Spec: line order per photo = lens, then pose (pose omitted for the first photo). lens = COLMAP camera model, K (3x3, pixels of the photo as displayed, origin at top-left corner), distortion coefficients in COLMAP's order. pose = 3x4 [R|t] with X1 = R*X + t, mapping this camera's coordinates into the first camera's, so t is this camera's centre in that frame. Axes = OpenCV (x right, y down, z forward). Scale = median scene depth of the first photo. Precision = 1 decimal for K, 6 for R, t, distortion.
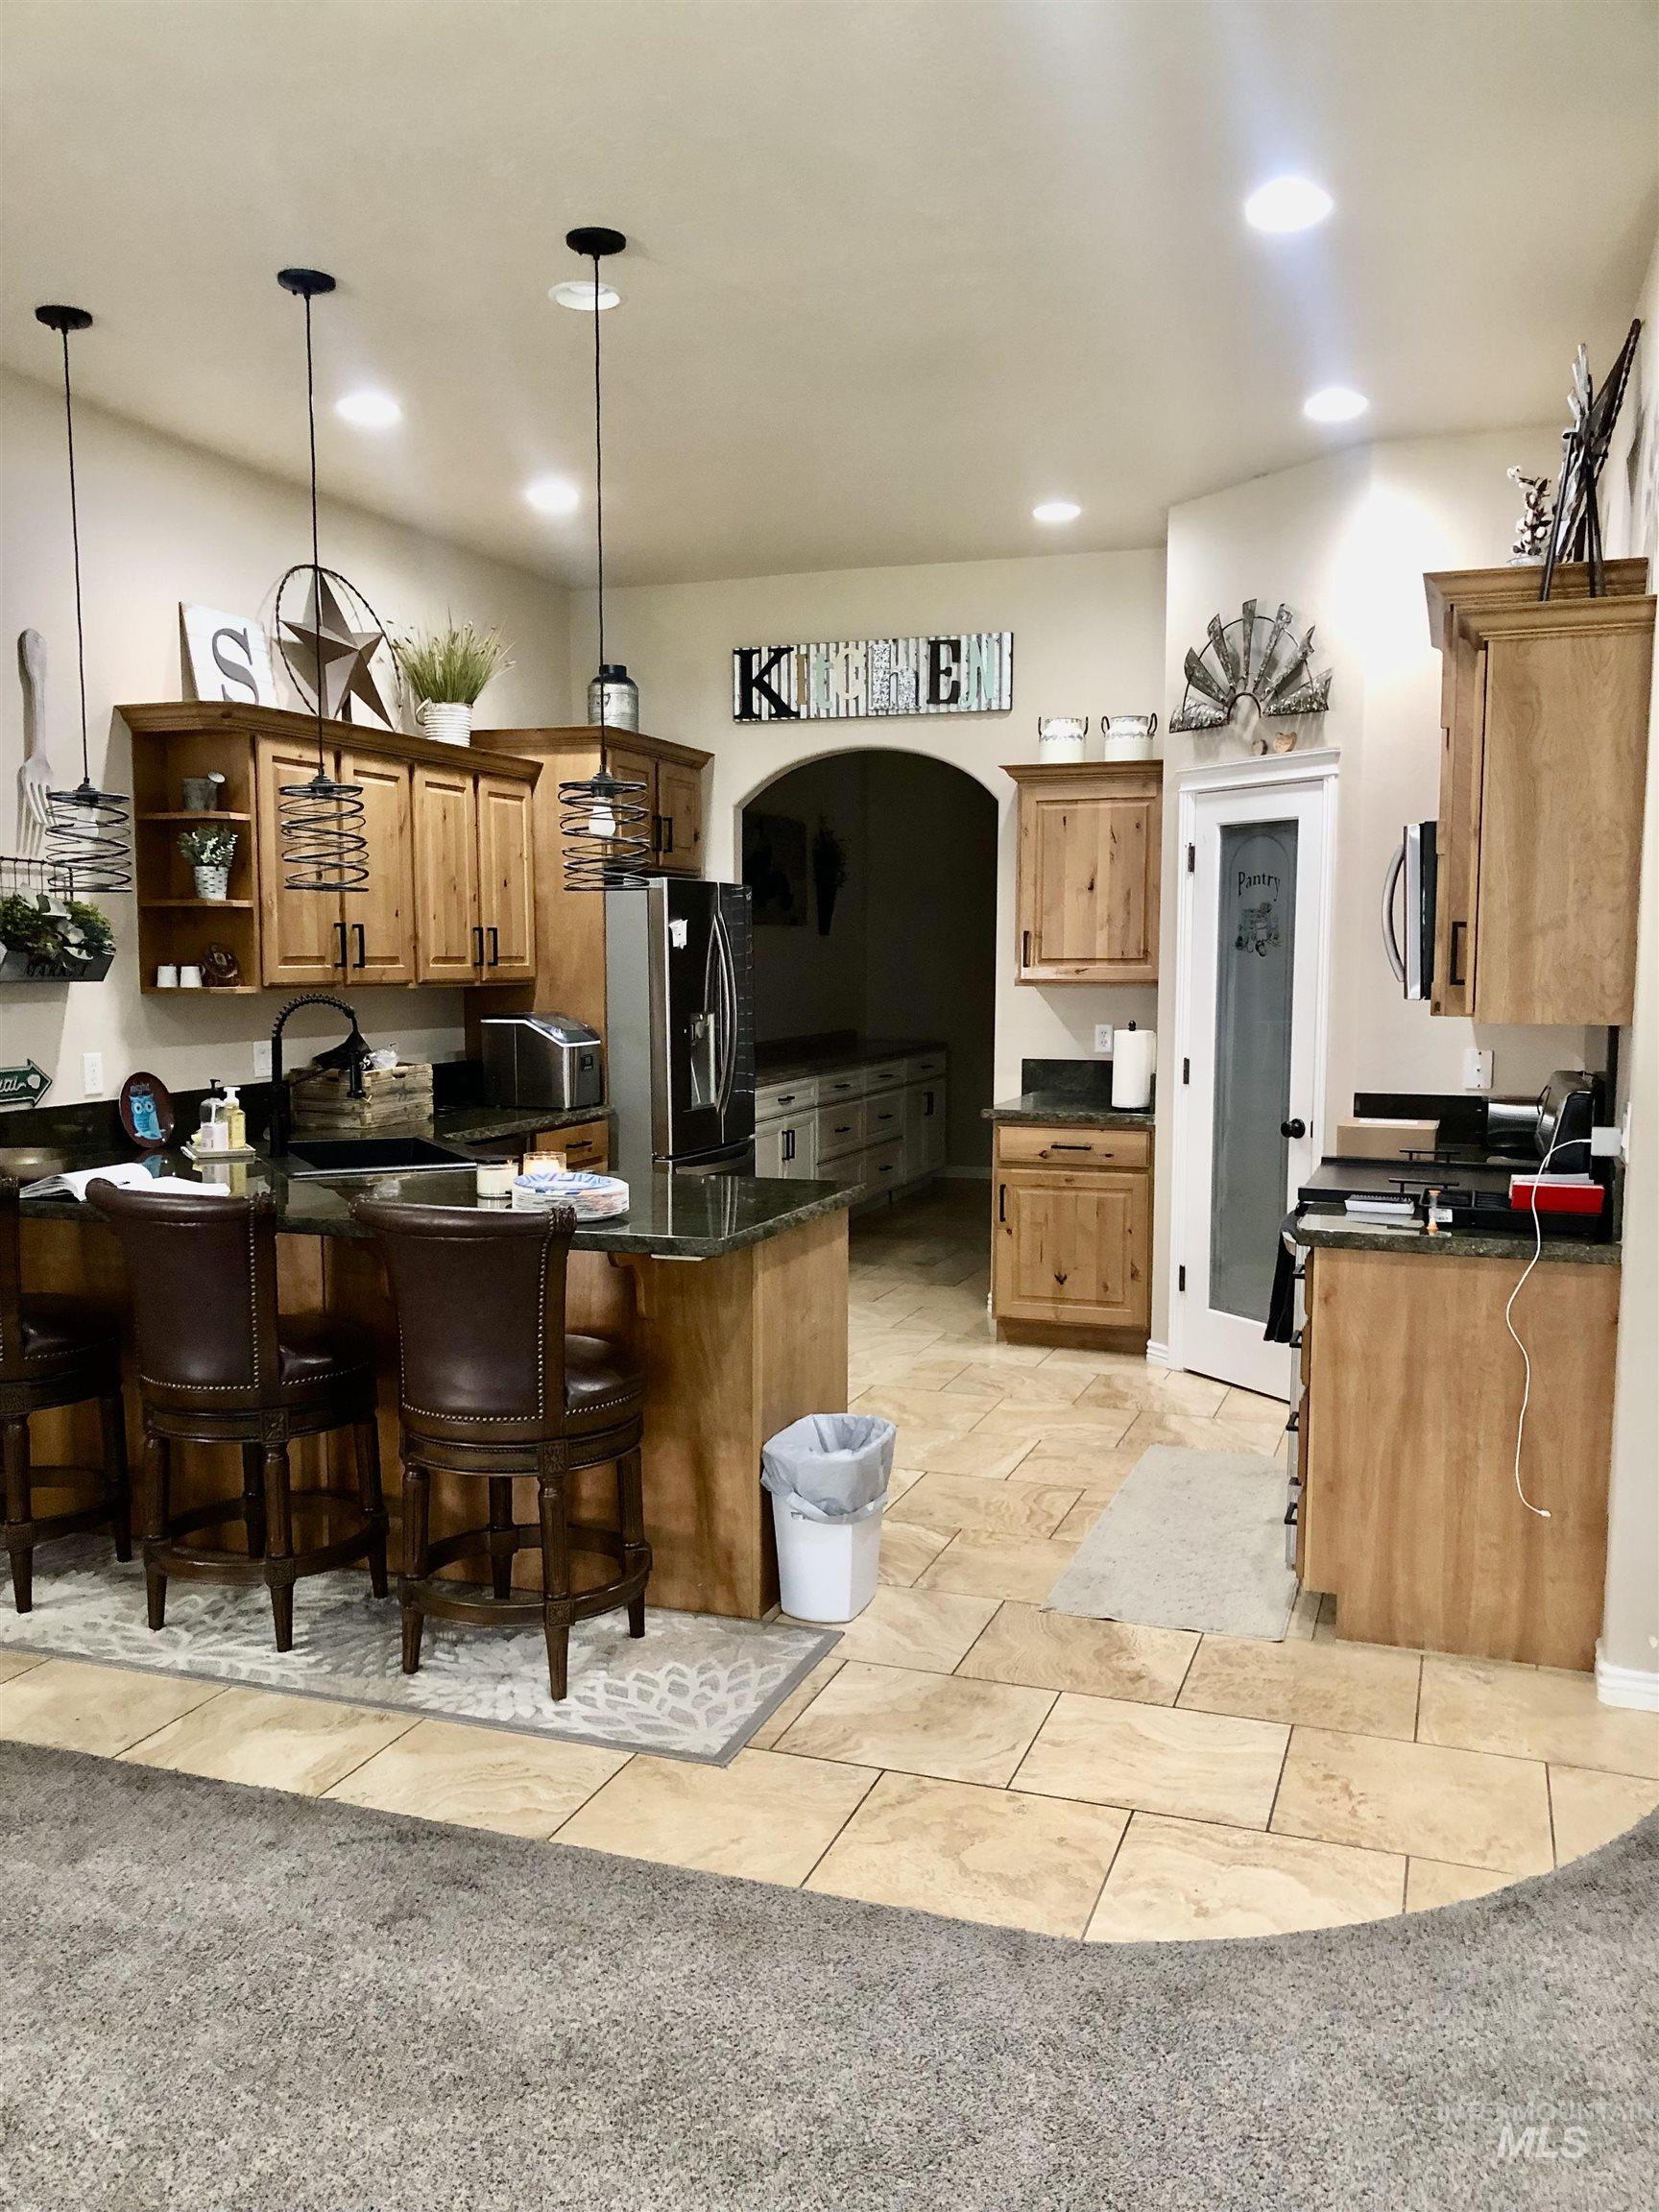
lens RADIAL K [[1804.1, 0, 820.4], [0, 1804.1, 1125.9], [0, 0, 1]] dist [0.008146, -0.005787]
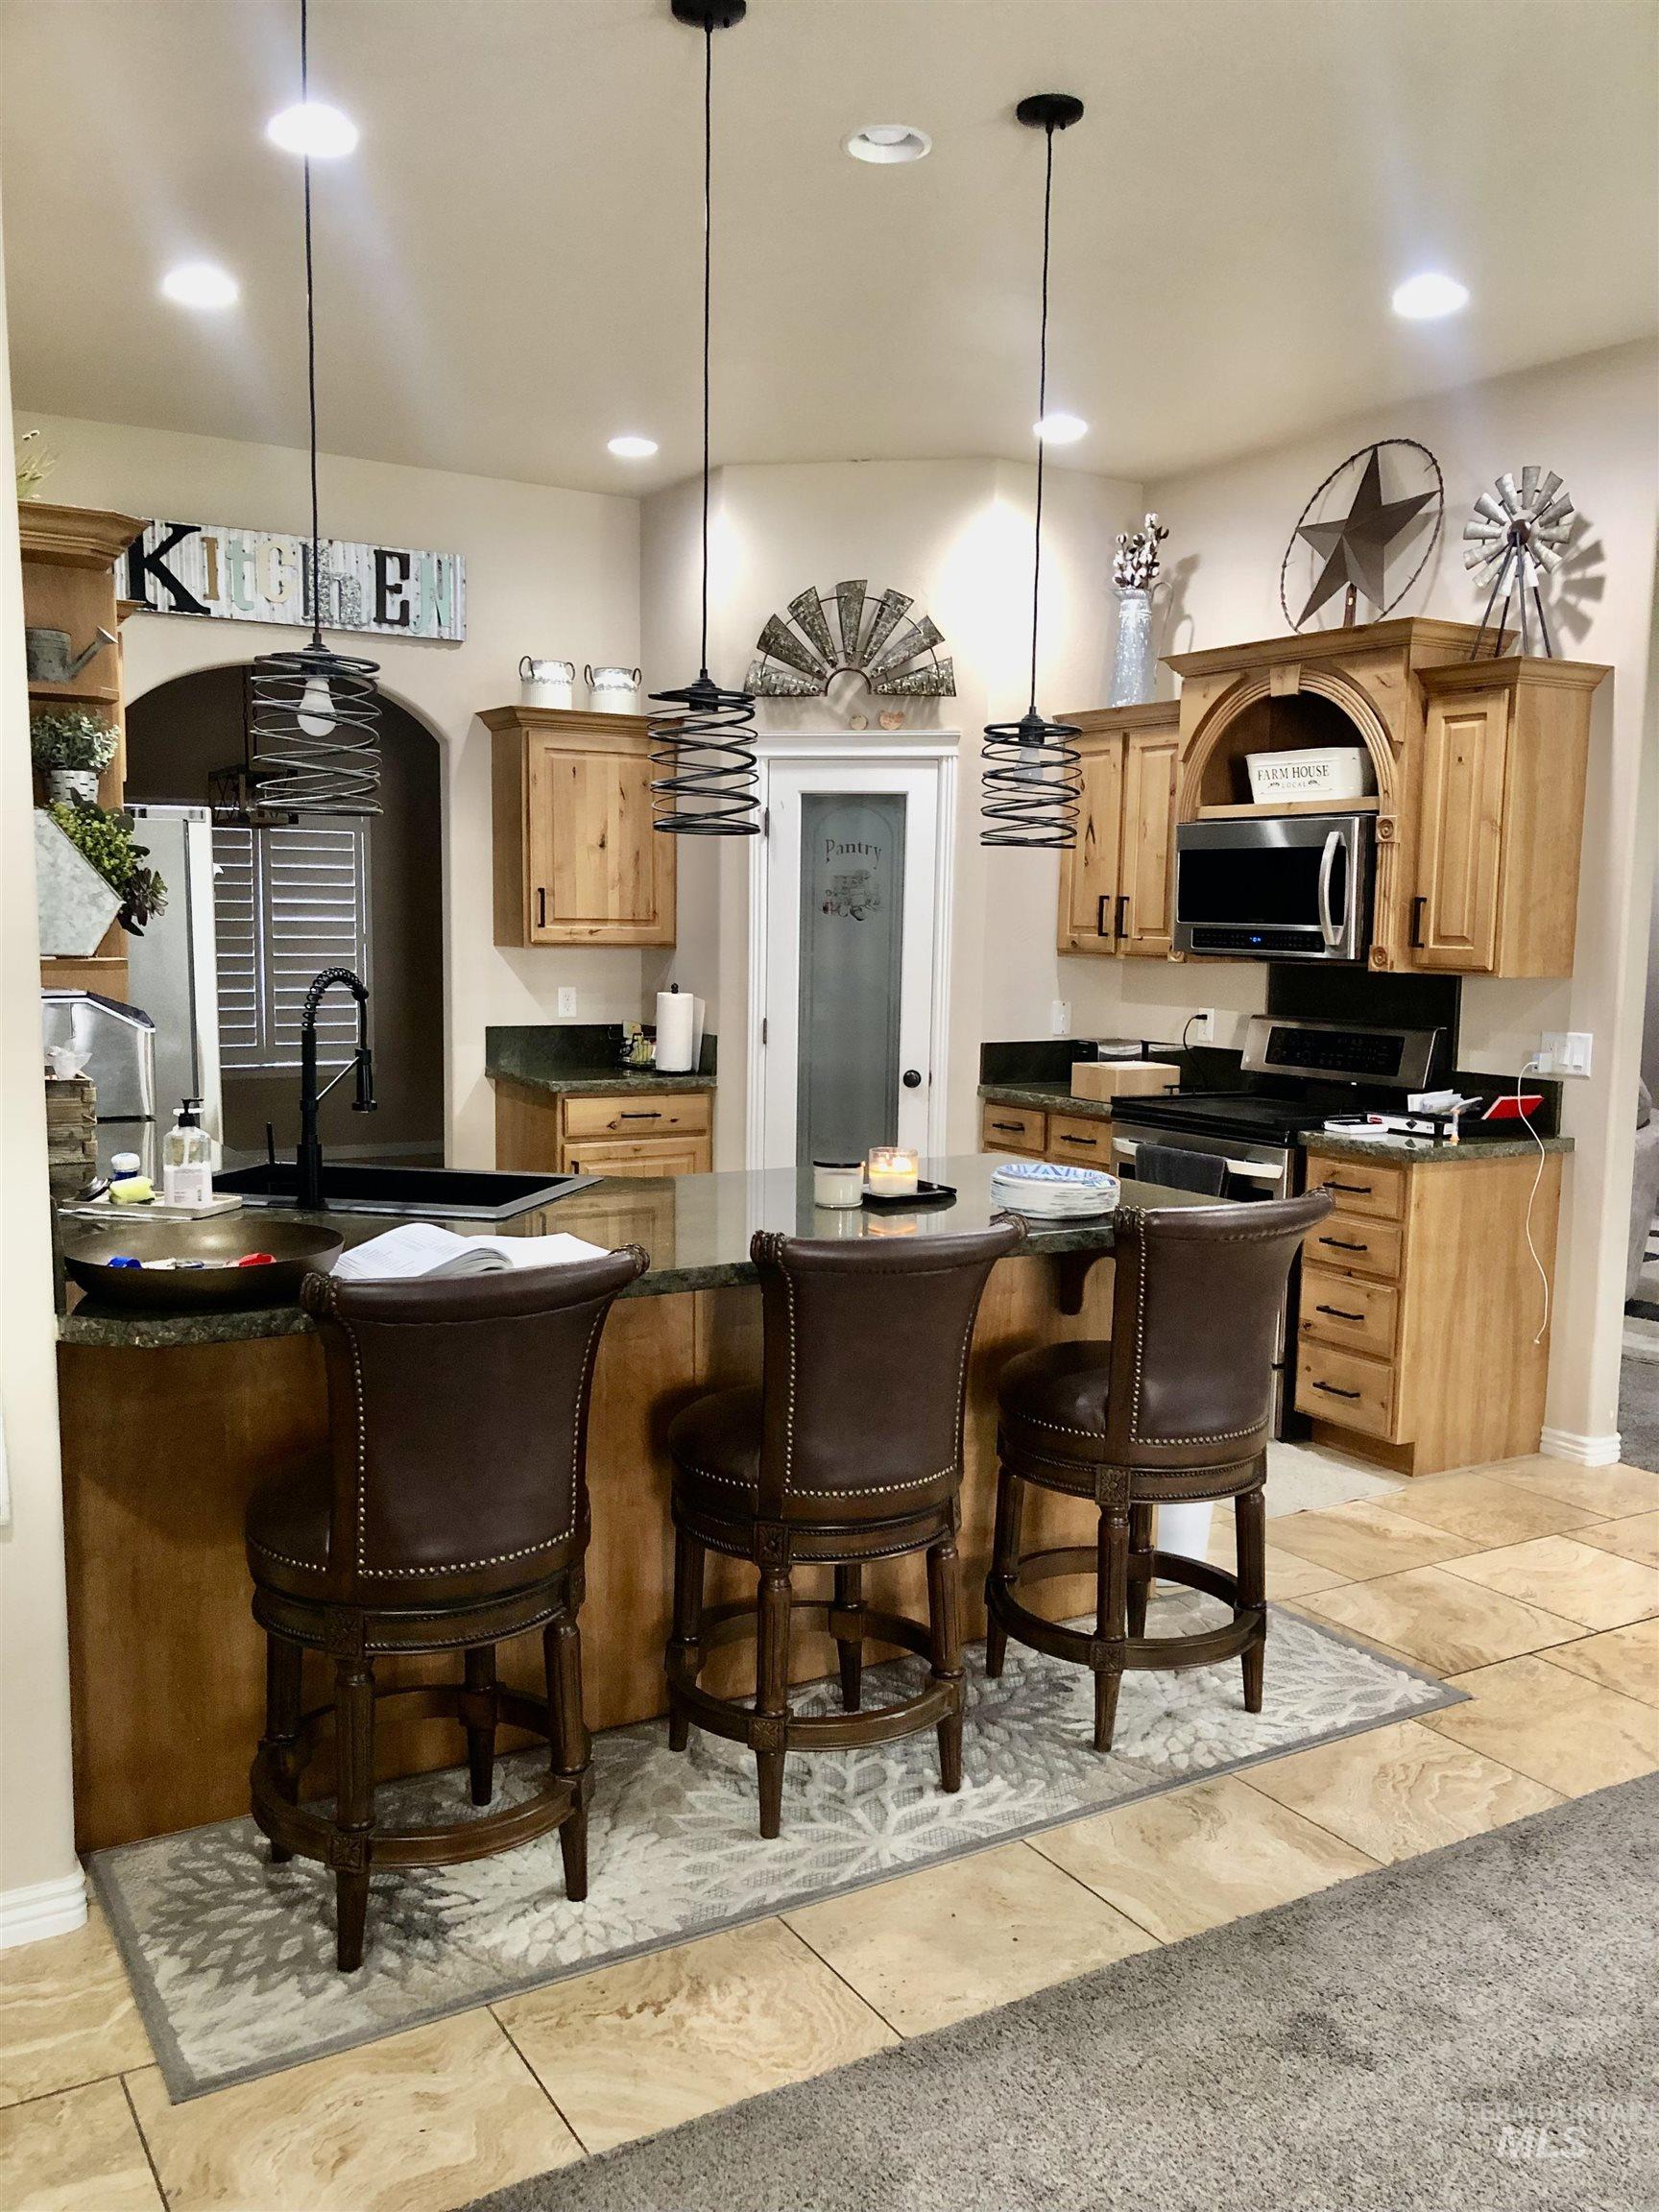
lens RADIAL K [[1804.1, 0, 820.4], [0, 1804.1, 1125.9], [0, 0, 1]] dist [0.008146, -0.005787]
pose [[0.632634, -0.078267, 0.770486, -0.623595], [0.059882, 0.996845, 0.052092, -0.031211], [-0.772132, 0.013183, 0.635325, 0.360433]]
